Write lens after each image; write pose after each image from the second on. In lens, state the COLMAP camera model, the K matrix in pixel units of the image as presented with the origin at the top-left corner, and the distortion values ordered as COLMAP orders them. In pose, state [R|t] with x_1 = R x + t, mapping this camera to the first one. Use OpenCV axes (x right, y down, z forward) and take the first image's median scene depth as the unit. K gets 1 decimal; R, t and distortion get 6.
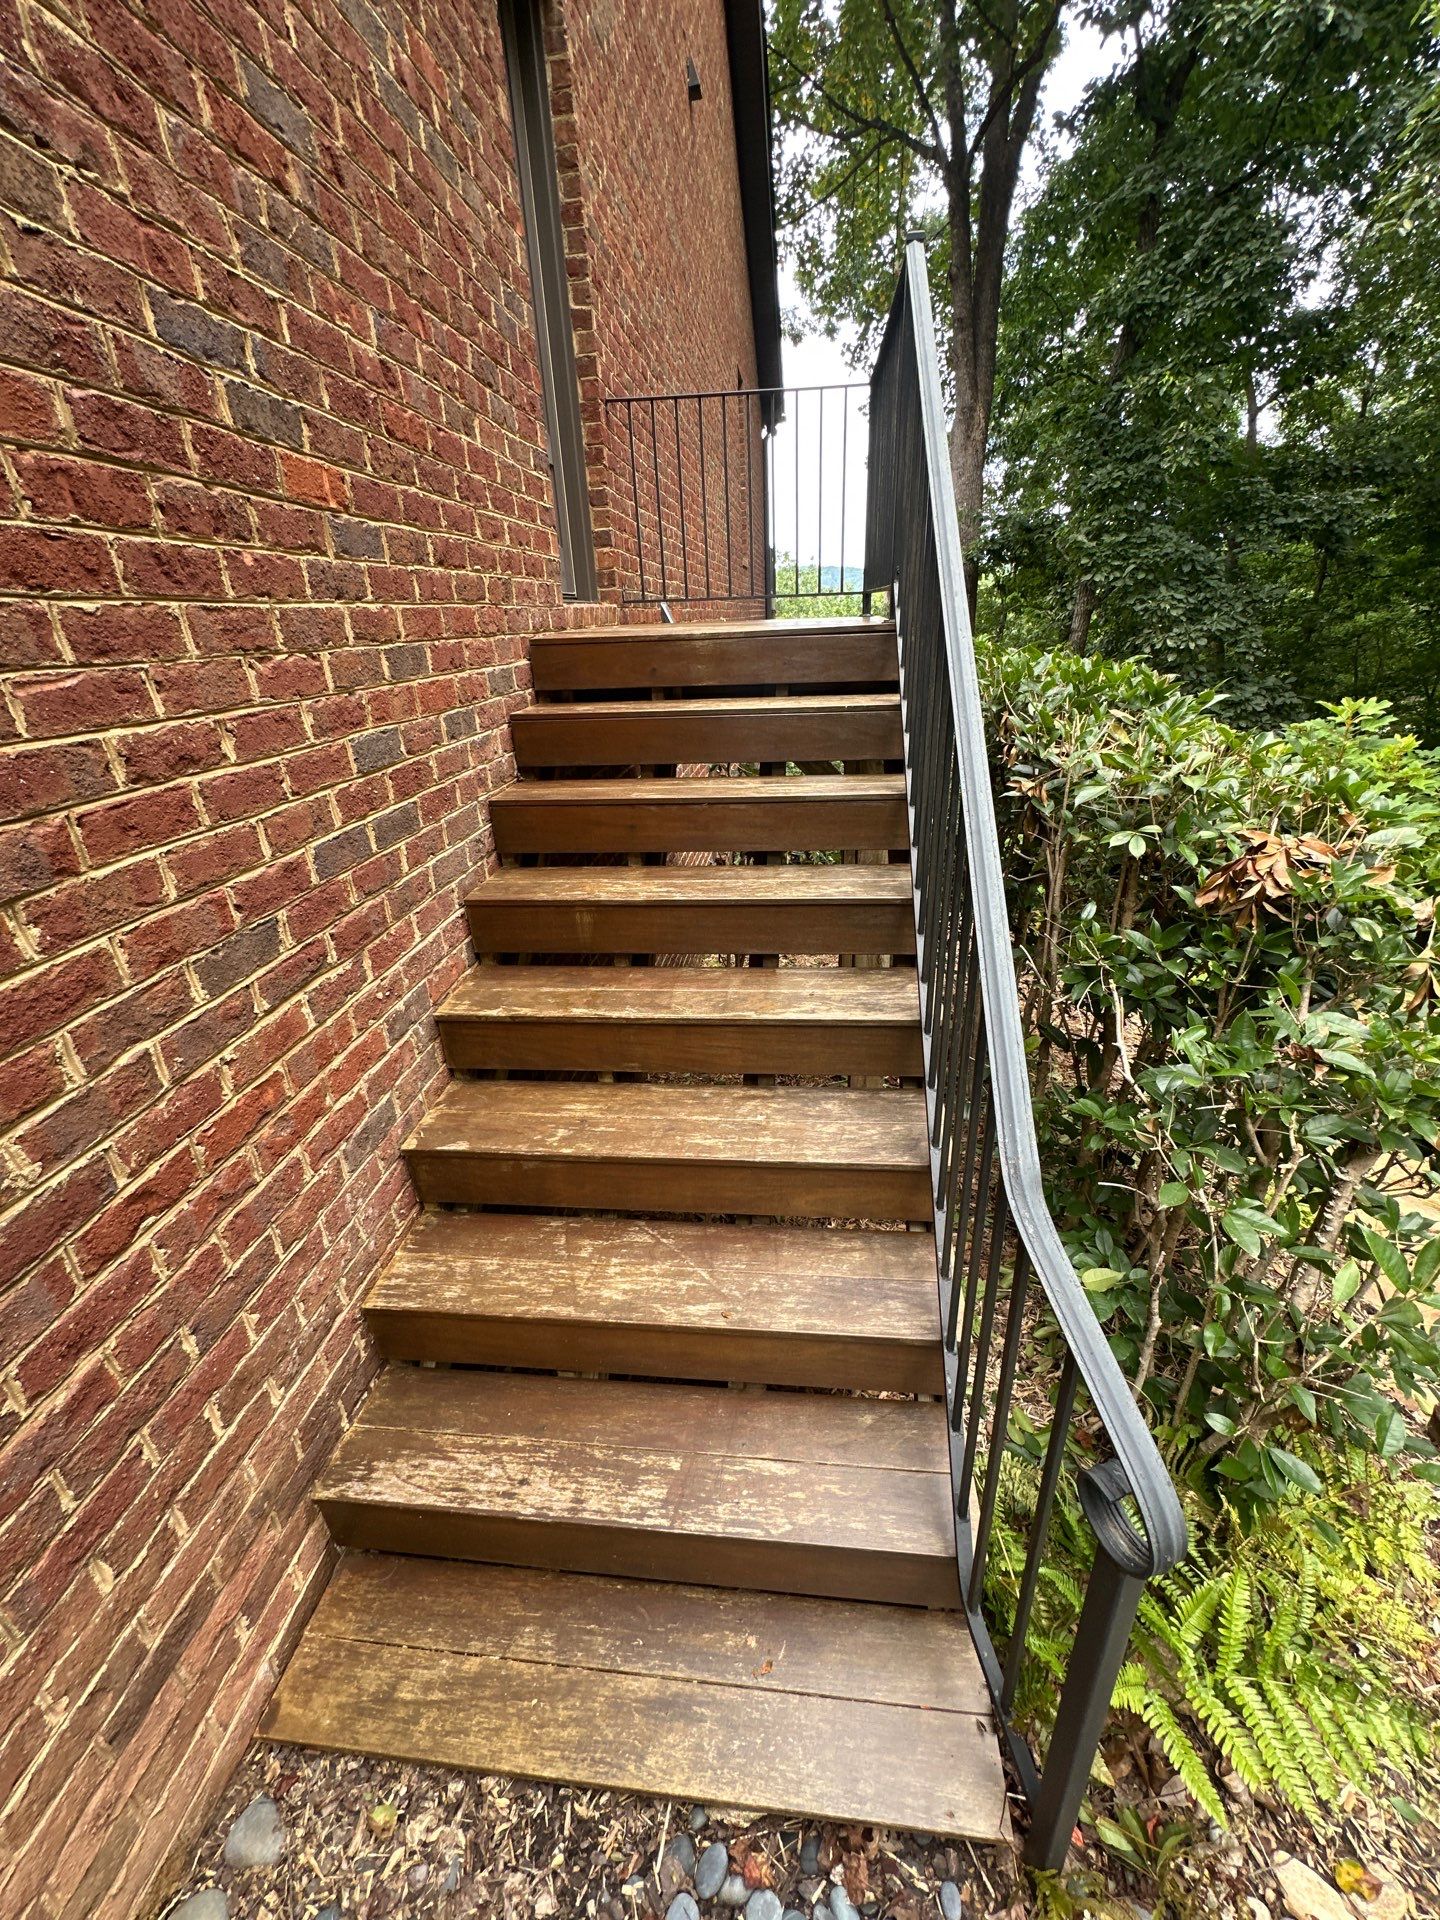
lens RADIAL K [[770.3, 0, 715.4], [0, 770.3, 963.7], [0, 0, 1]] dist [0.006679, -0.001130]
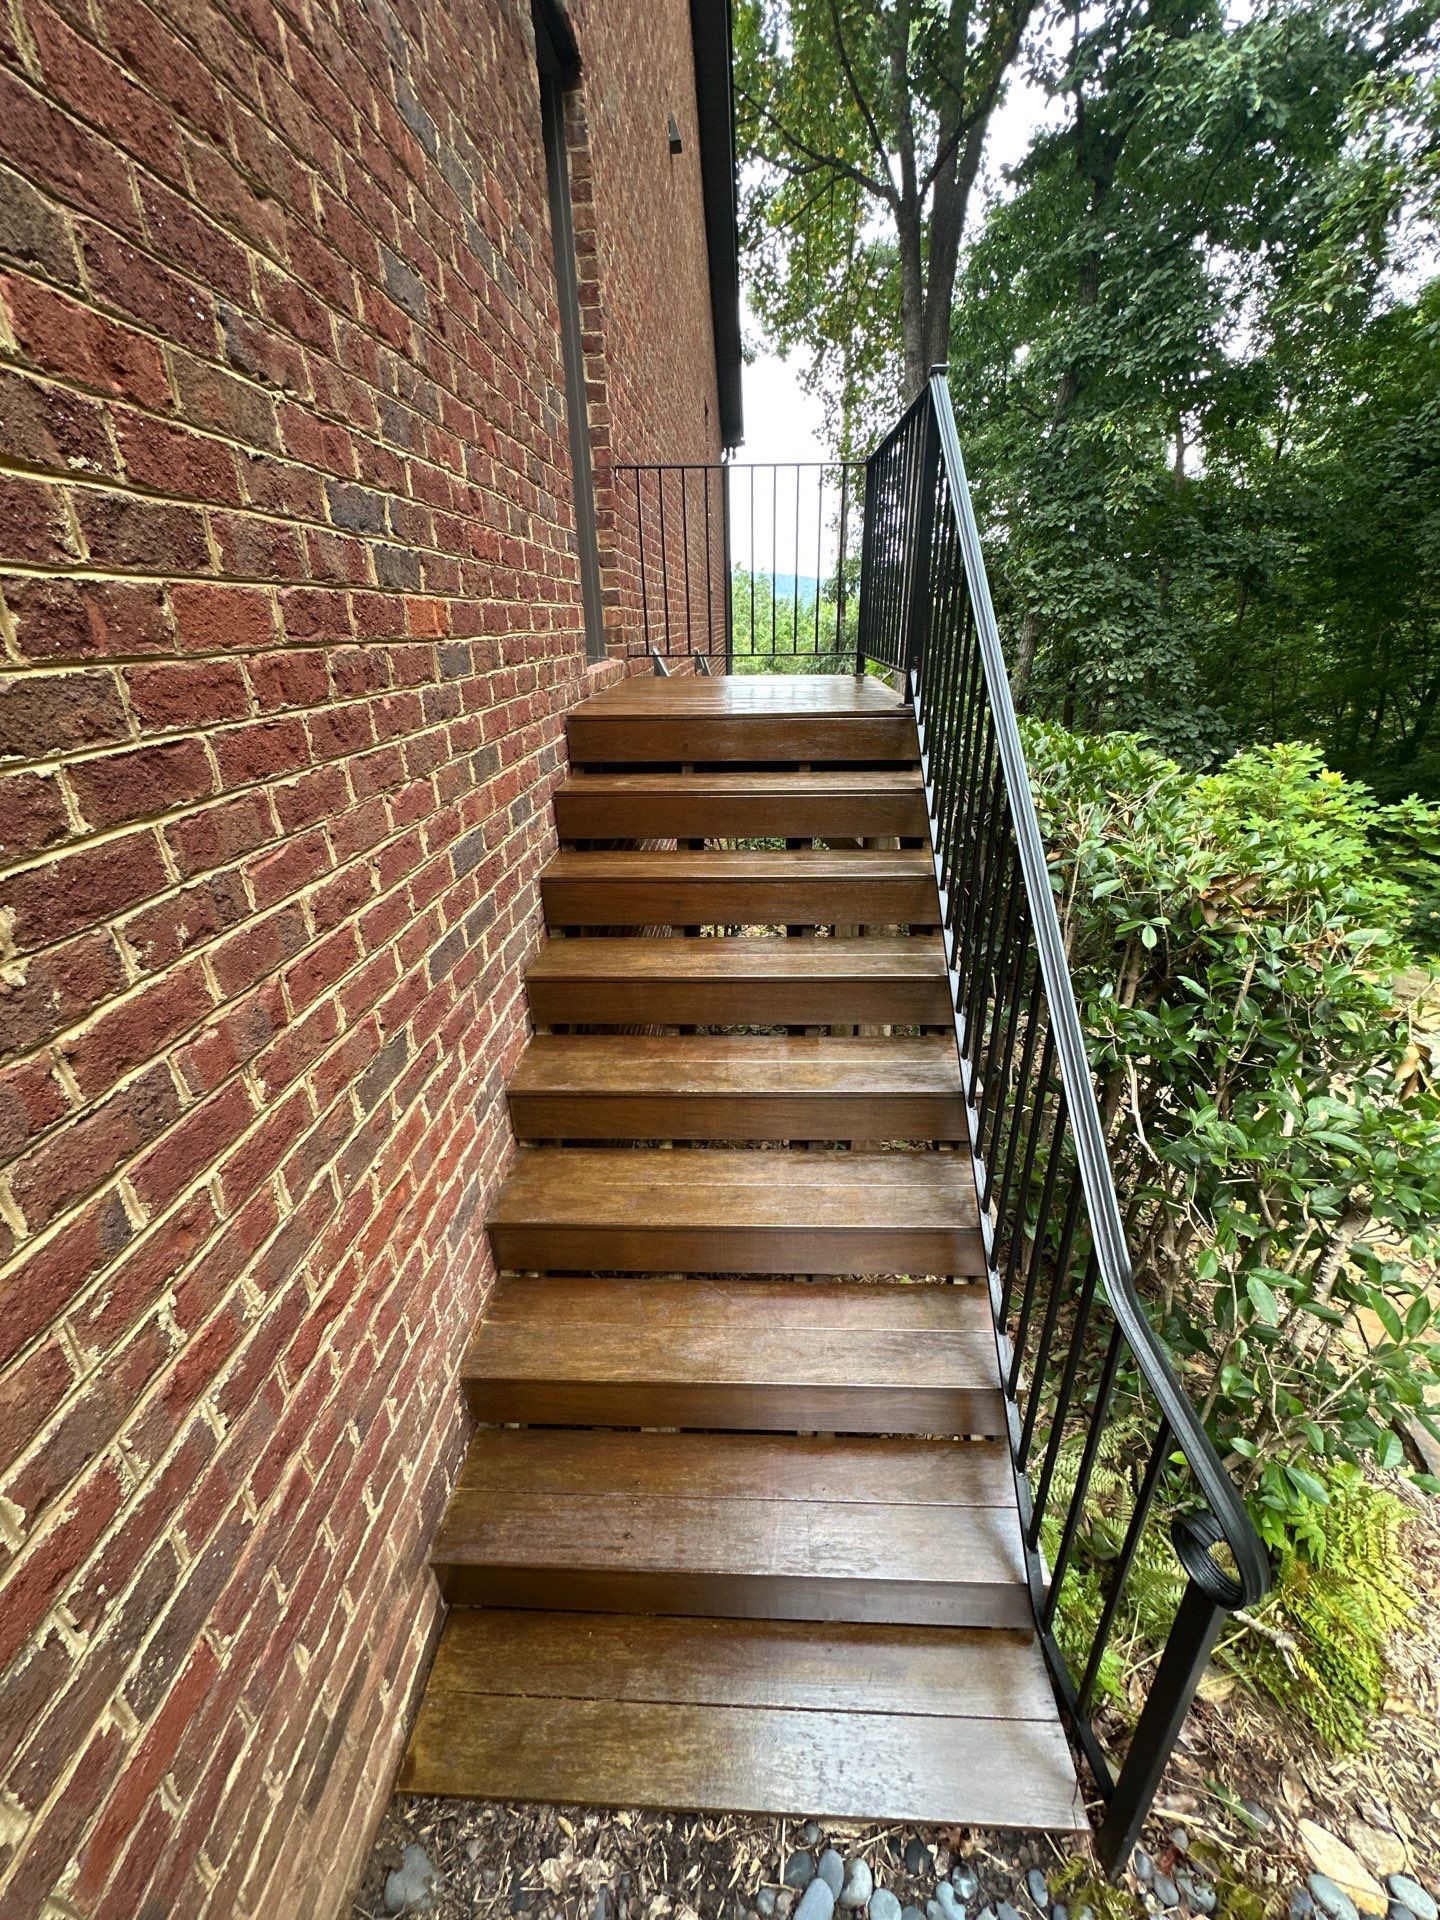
lens RADIAL K [[770.3, 0, 715.0], [0, 770.3, 965.9], [0, 0, 1]] dist [0.006679, -0.001130]
pose [[0.997622, -0.007199, 0.068547, -0.171894], [0.007297, 0.999973, -0.001177, -0.116622], [-0.068536, 0.001674, 0.997647, -0.086863]]
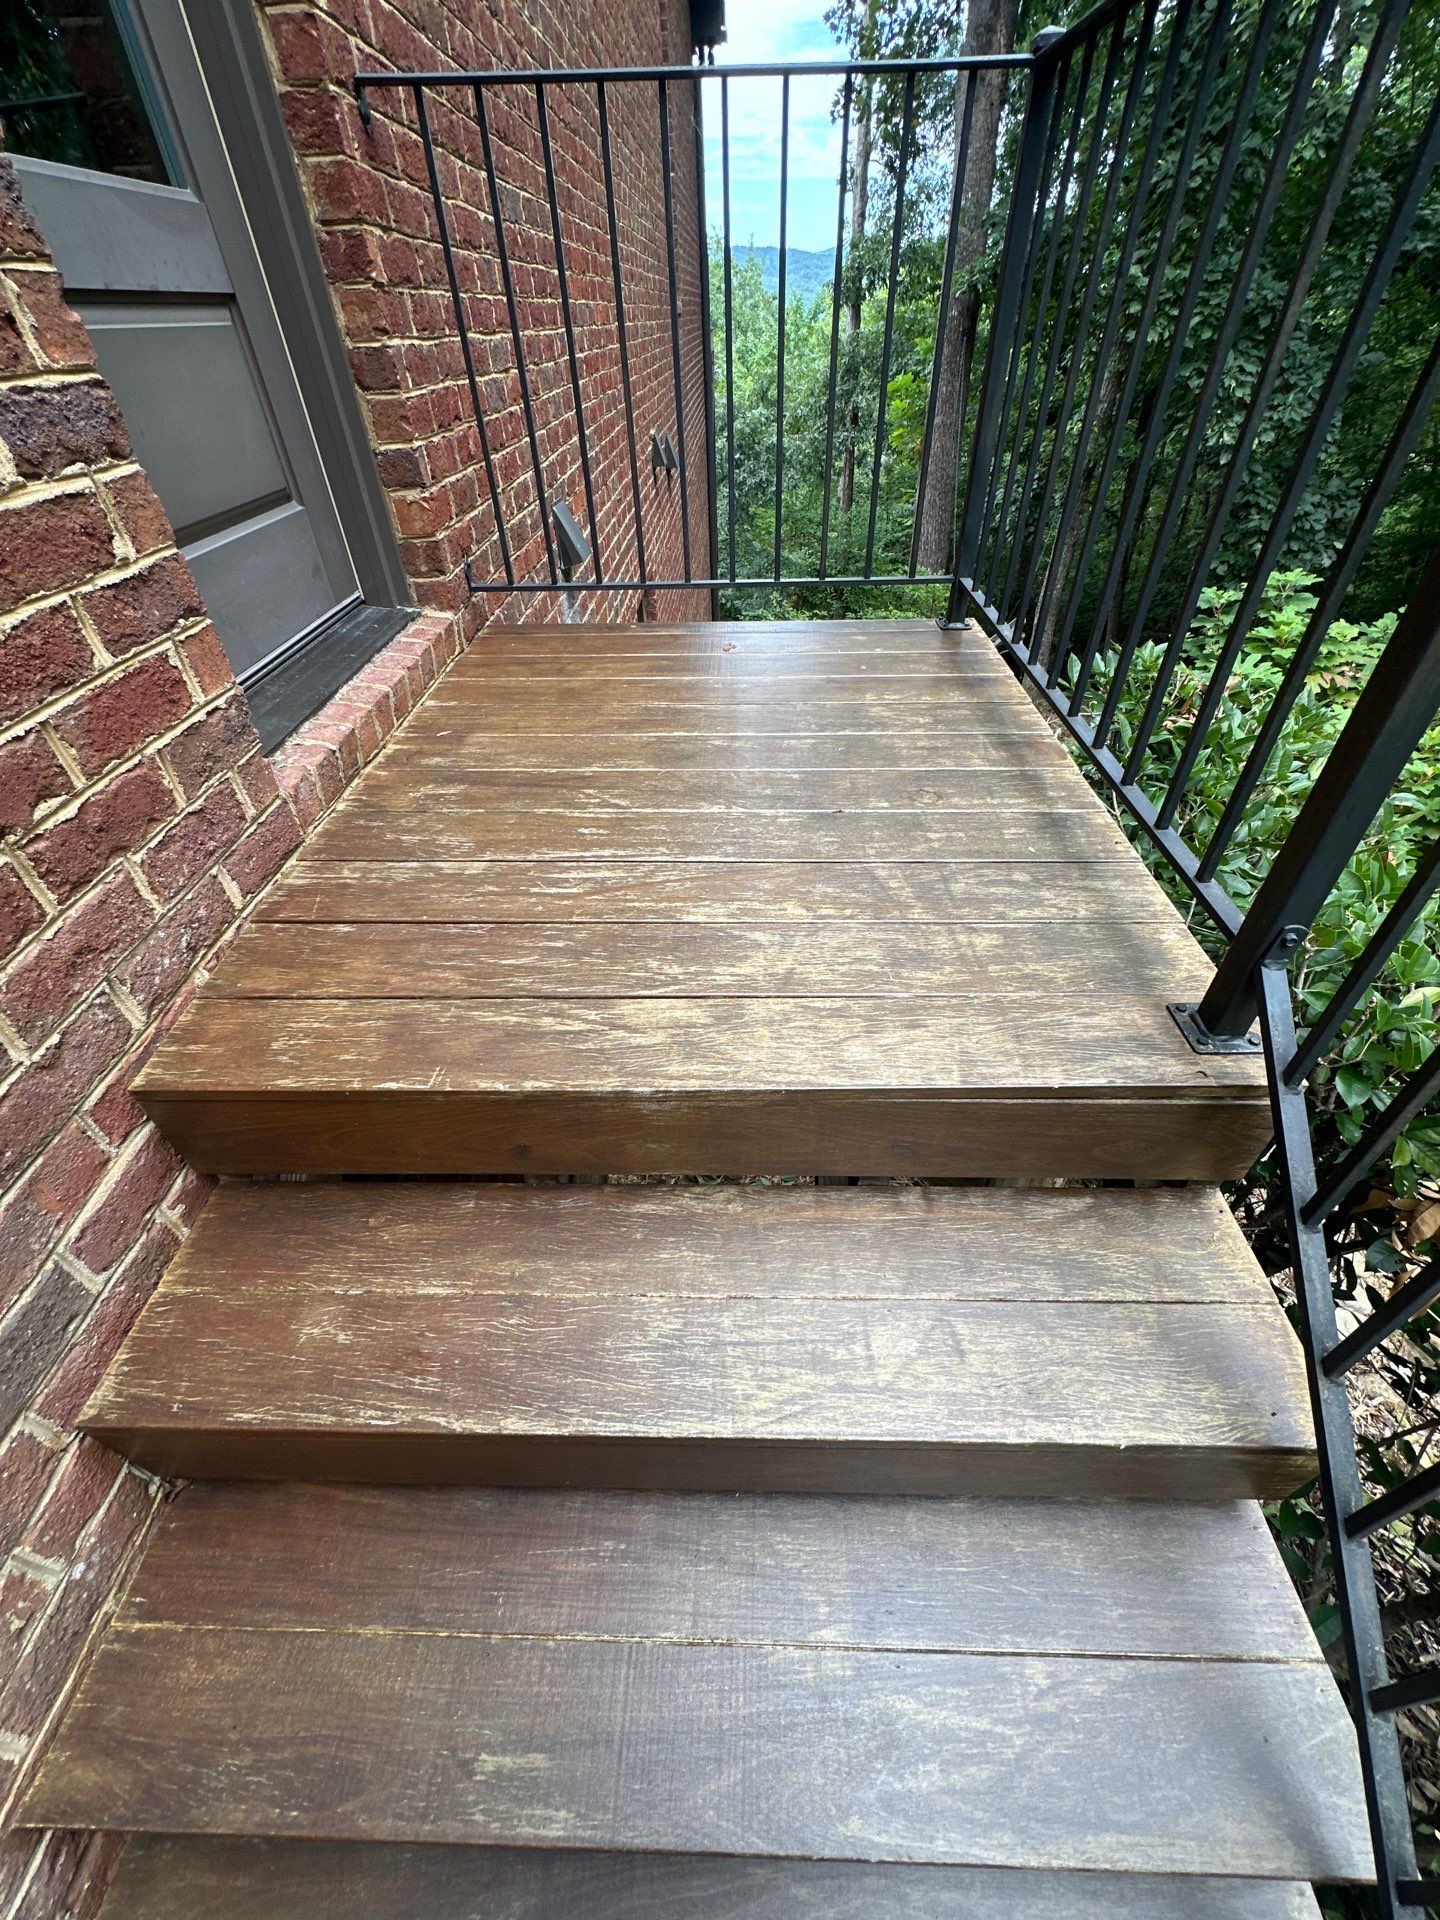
lens RADIAL K [[770.3, 0, 719.7], [0, 770.3, 954.7], [0, 0, 1]] dist [0.006679, -0.001130]
pose [[0.995932, -0.043401, 0.078961, -0.022602], [0.020713, 0.963155, 0.268148, -0.838204], [-0.087689, -0.265421, 0.960136, 1.019981]]
